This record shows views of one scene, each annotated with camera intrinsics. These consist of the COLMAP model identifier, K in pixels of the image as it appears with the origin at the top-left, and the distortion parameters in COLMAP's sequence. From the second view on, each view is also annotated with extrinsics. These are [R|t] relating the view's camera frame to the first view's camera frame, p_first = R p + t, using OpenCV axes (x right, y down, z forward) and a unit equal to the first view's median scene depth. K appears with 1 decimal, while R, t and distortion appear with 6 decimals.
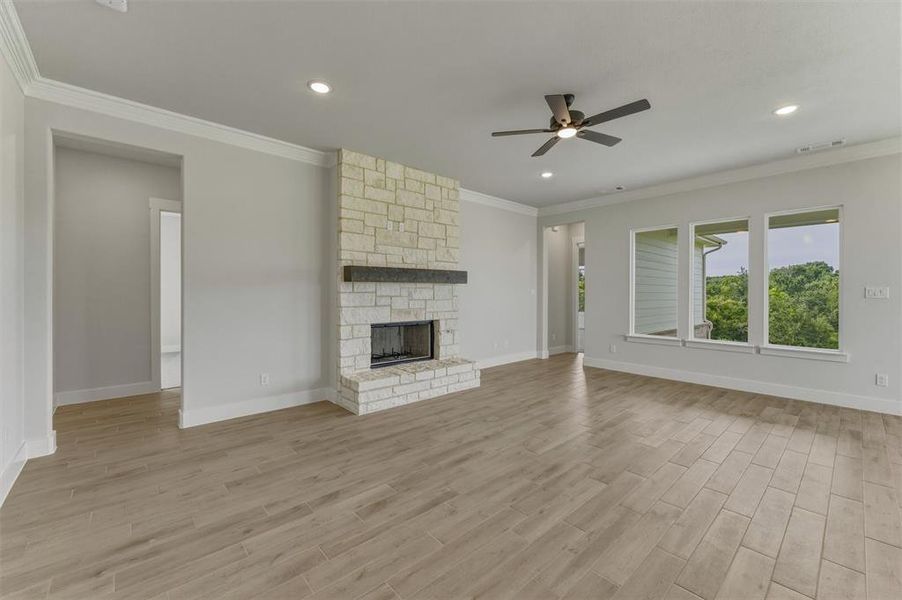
lens RADIAL K [[367.2, 0, 454.4], [0, 367.2, 293.5], [0, 0, 1]] dist [-0.002217, 0.000146]
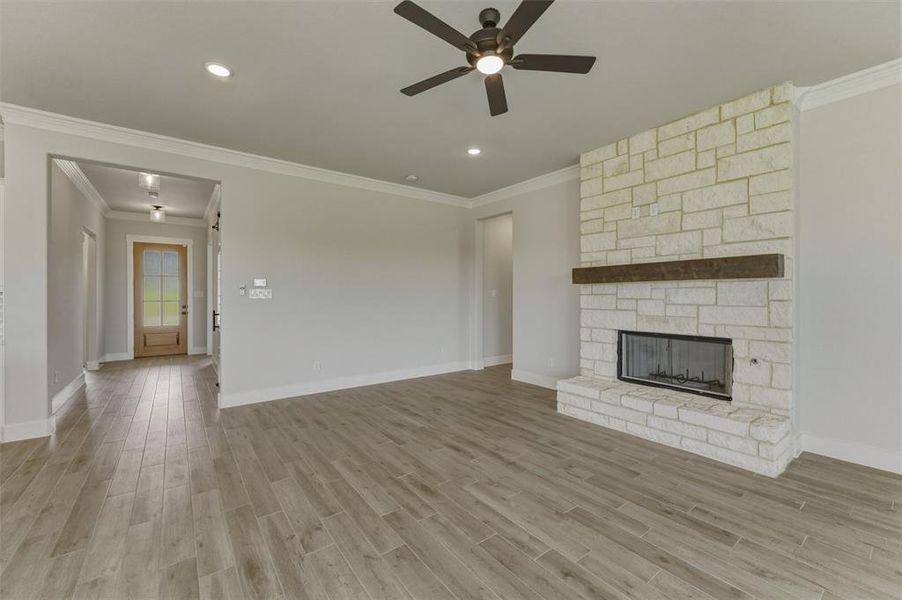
lens RADIAL K [[367.2, 0, 453.6], [0, 367.2, 295.0], [0, 0, 1]] dist [-0.002217, 0.000146]
pose [[-0.086366, -0.002695, -0.996260, 0.737650], [-0.000522, 0.999996, -0.002660, 0.000908], [0.996263, 0.000290, -0.086367, 0.725401]]
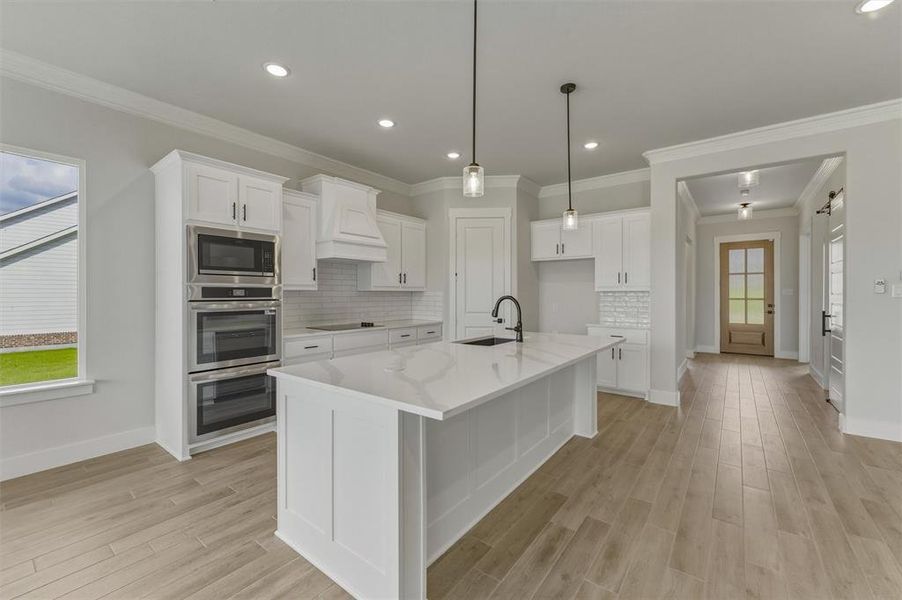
lens RADIAL K [[367.2, 0, 452.8], [0, 367.2, 297.7], [0, 0, 1]] dist [-0.002217, 0.000146]
pose [[-0.984141, -0.000102, -0.177389, 0.788910], [-0.002411, 0.999915, 0.012801, 0.001349], [0.177373, 0.013025, -0.984058, 0.645809]]
